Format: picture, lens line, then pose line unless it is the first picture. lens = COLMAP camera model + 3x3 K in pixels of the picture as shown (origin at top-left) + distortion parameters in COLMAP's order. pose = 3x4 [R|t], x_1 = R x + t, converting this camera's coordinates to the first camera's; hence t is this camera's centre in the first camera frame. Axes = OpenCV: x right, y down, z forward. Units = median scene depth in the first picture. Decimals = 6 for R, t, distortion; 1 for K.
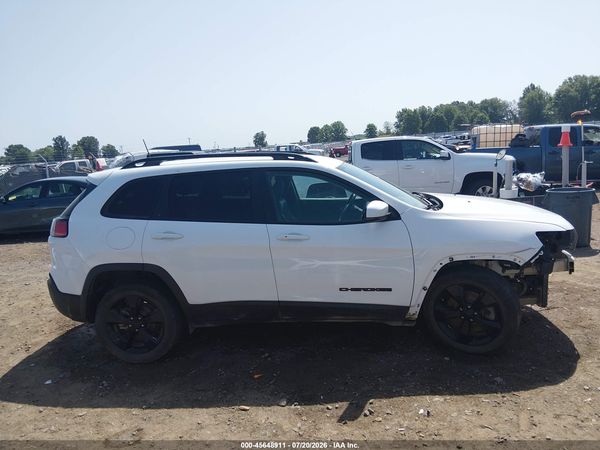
lens RADIAL K [[465.0, 0, 301.6], [0, 465.0, 220.8], [0, 0, 1]] dist [0.072591, -0.116143]
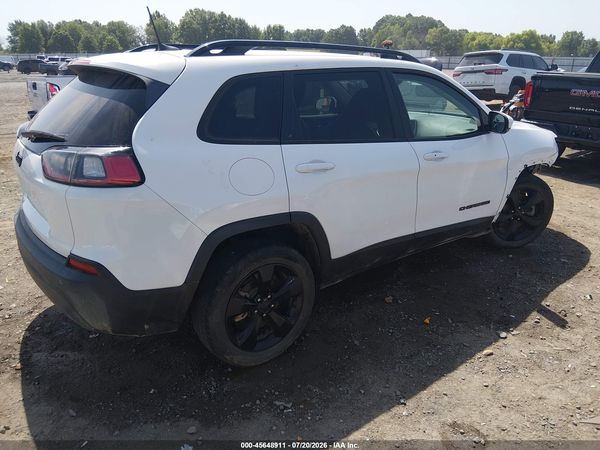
lens RADIAL K [[465.0, 0, 295.5], [0, 465.0, 225.4], [0, 0, 1]] dist [0.072591, -0.116143]
pose [[0.723824, -0.161634, 0.670786, -0.703107], [0.056783, 0.982831, 0.175553, -0.002597], [-0.687644, -0.088980, 0.720574, 0.488142]]
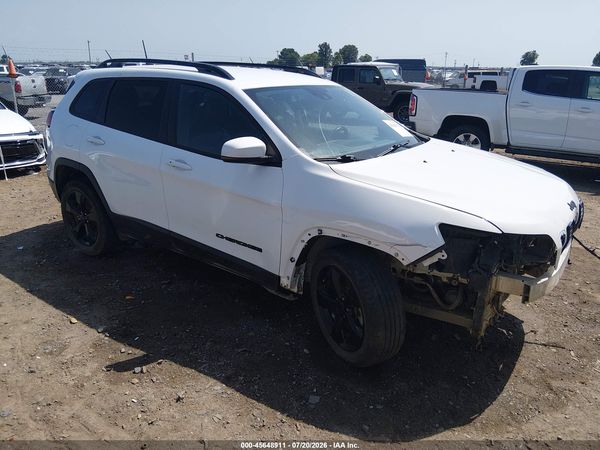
lens RADIAL K [[465.0, 0, 299.4], [0, 465.0, 226.7], [0, 0, 1]] dist [0.072591, -0.116143]
pose [[0.853119, 0.242065, -0.462161, 0.543815], [-0.154826, 0.963408, 0.218803, -0.070745], [0.498214, -0.115111, 0.859379, 0.302251]]
